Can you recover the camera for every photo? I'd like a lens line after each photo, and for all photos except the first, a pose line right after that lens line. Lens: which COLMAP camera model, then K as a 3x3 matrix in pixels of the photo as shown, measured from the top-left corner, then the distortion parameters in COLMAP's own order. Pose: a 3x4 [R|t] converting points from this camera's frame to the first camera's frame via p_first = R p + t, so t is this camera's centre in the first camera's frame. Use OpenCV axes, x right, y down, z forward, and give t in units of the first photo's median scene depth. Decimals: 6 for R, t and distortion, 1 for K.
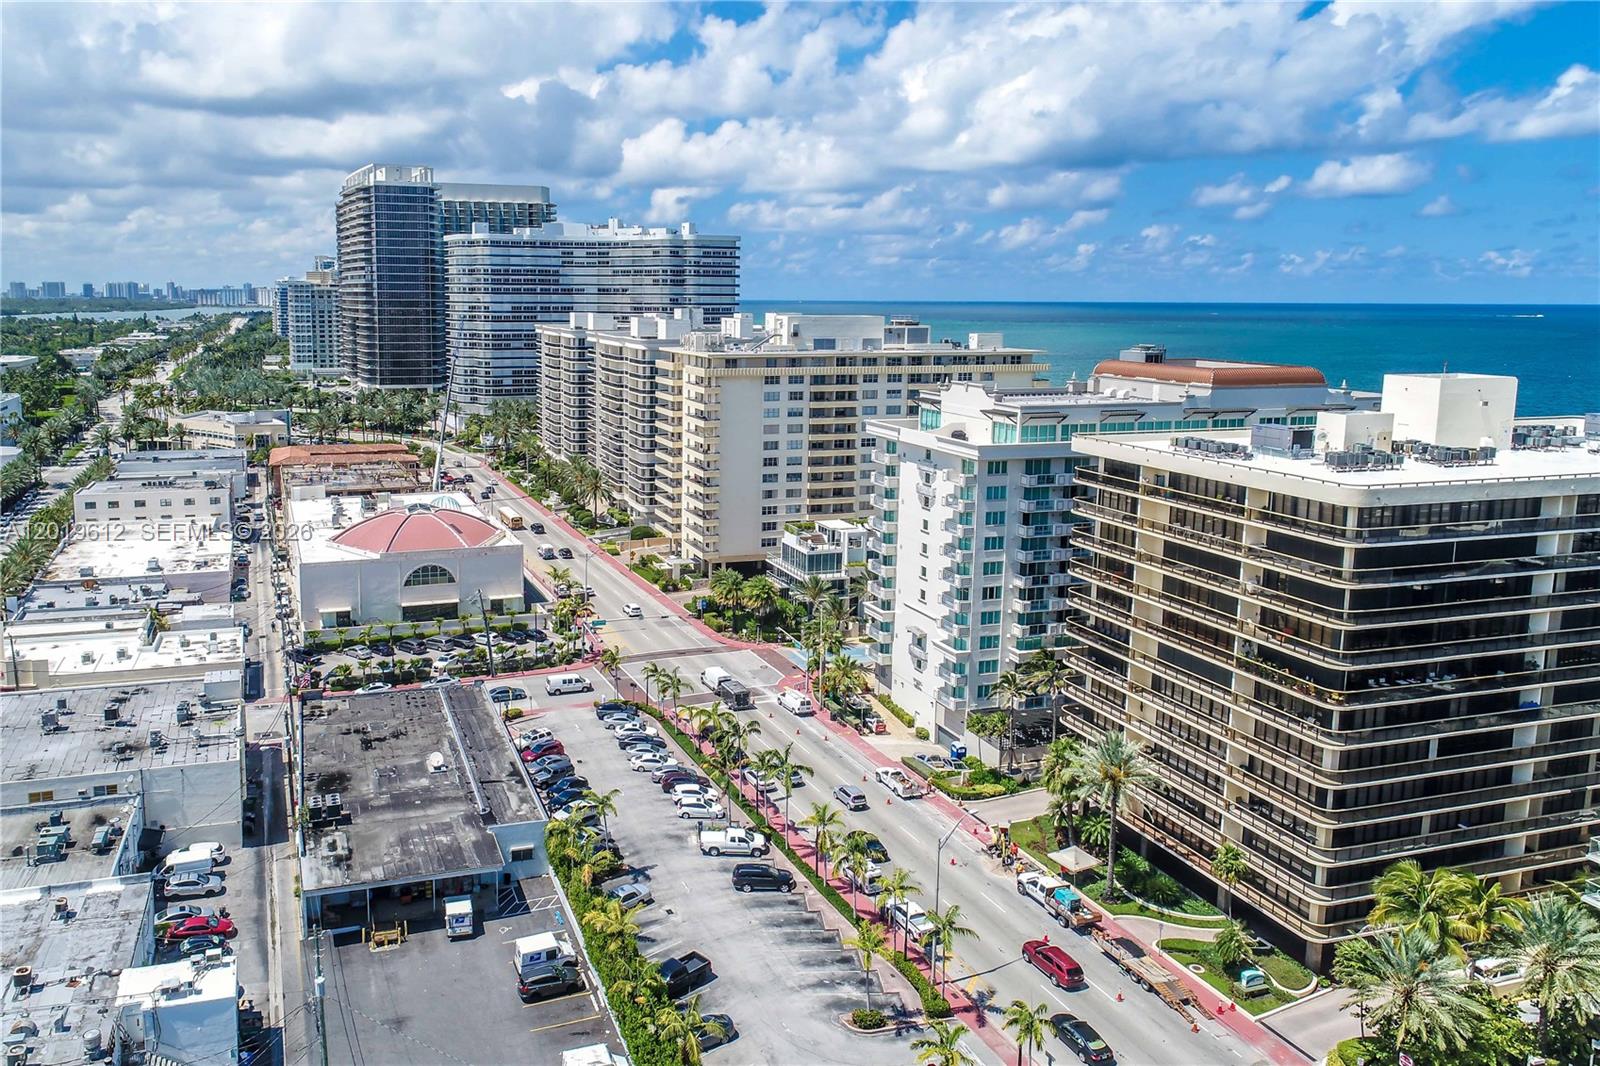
lens RADIAL K [[1176.8, 0, 648.5], [0, 1176.8, 527.6], [0, 0, 1]] dist [-0.008580, -0.002208]
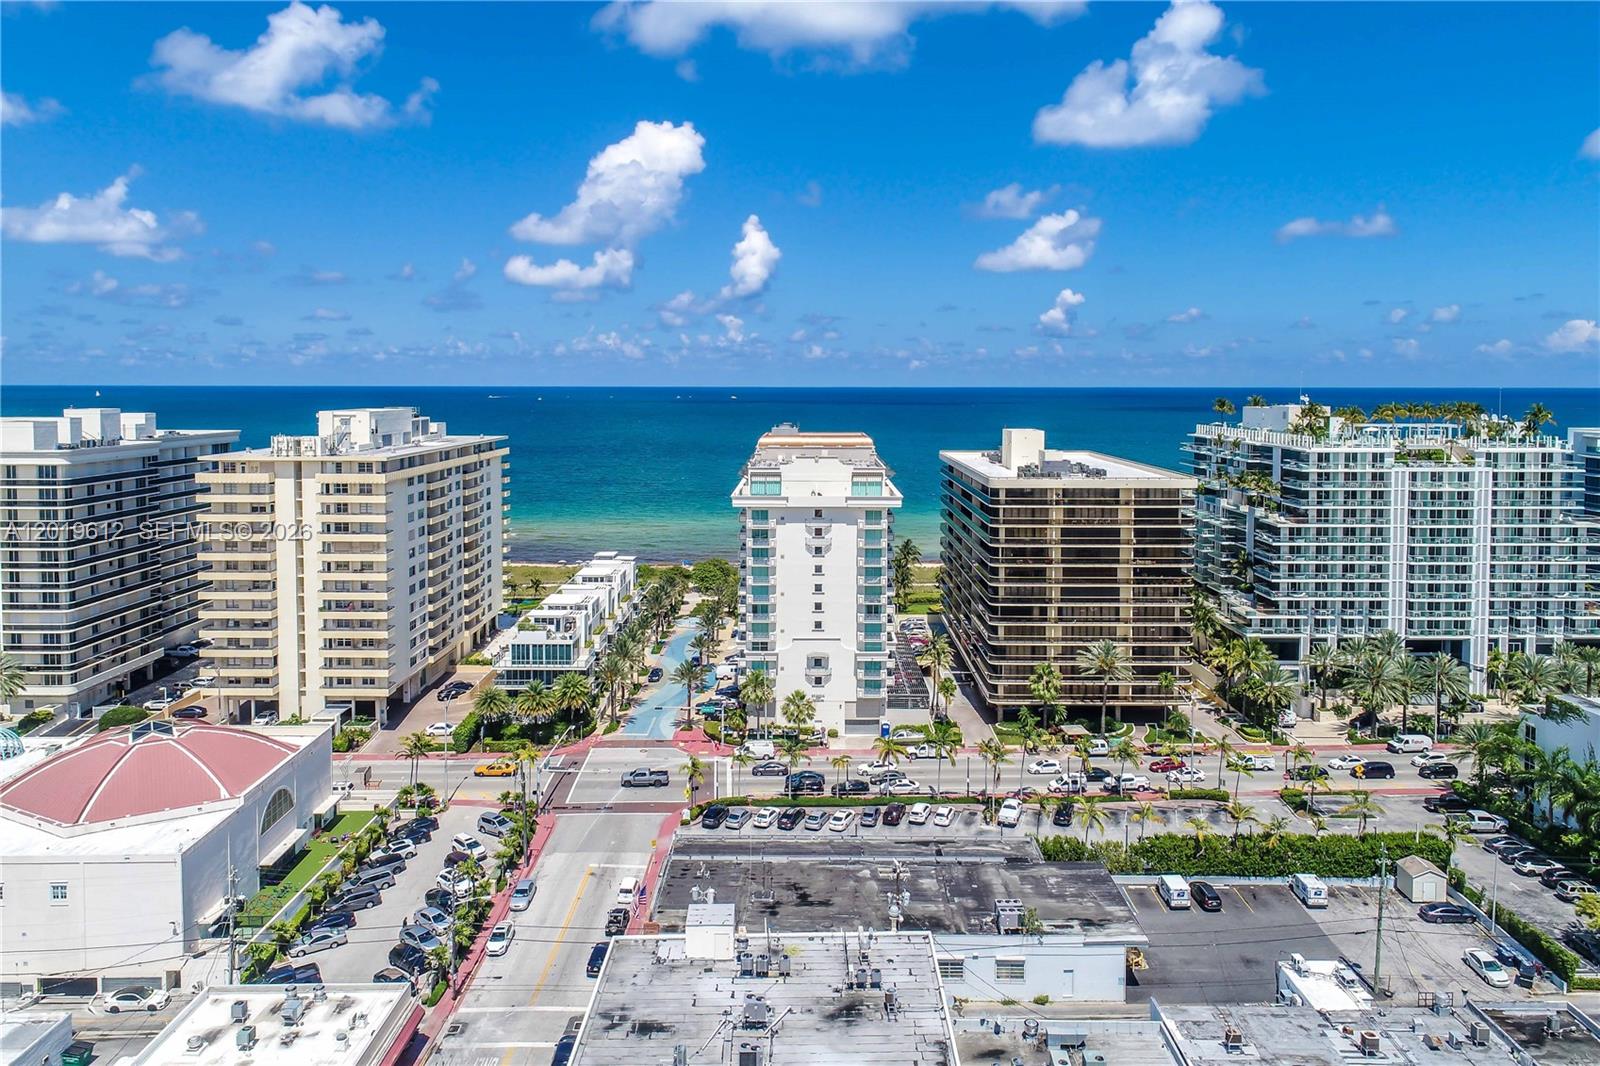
lens RADIAL K [[1119.4, 0, 853.3], [0, 1119.4, 479.8], [0, 0, 1]] dist [-0.010477, 0.002540]
pose [[0.251317, -0.087894, 0.963906, -1.169371], [0.189636, 0.981039, 0.040012, -0.176823], [-0.949146, 0.172736, 0.263220, 0.814365]]
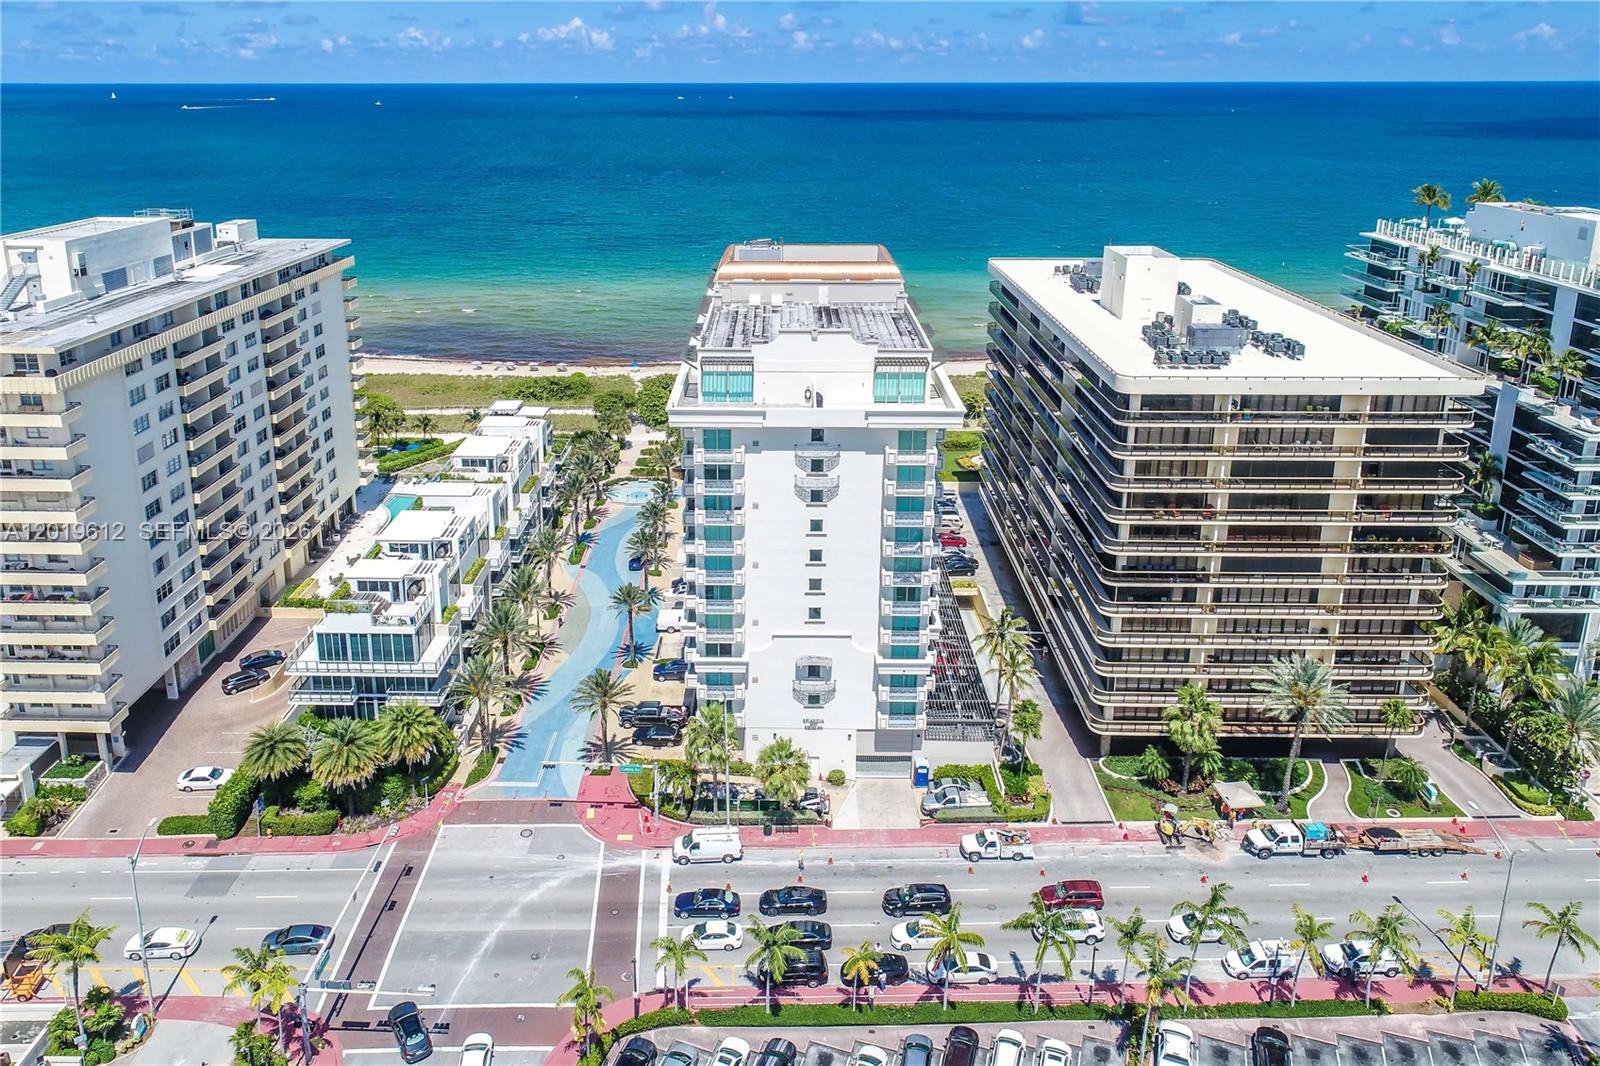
lens RADIAL K [[1143.2, 0, 783.7], [0, 1143.2, 404.9], [0, 0, 1]] dist [0.003600, 0.000437]
pose [[0.292832, -0.267316, 0.918037, -0.536942], [0.186233, 0.957683, 0.219457, -0.309182], [-0.937852, 0.106705, 0.330223, 0.995373]]
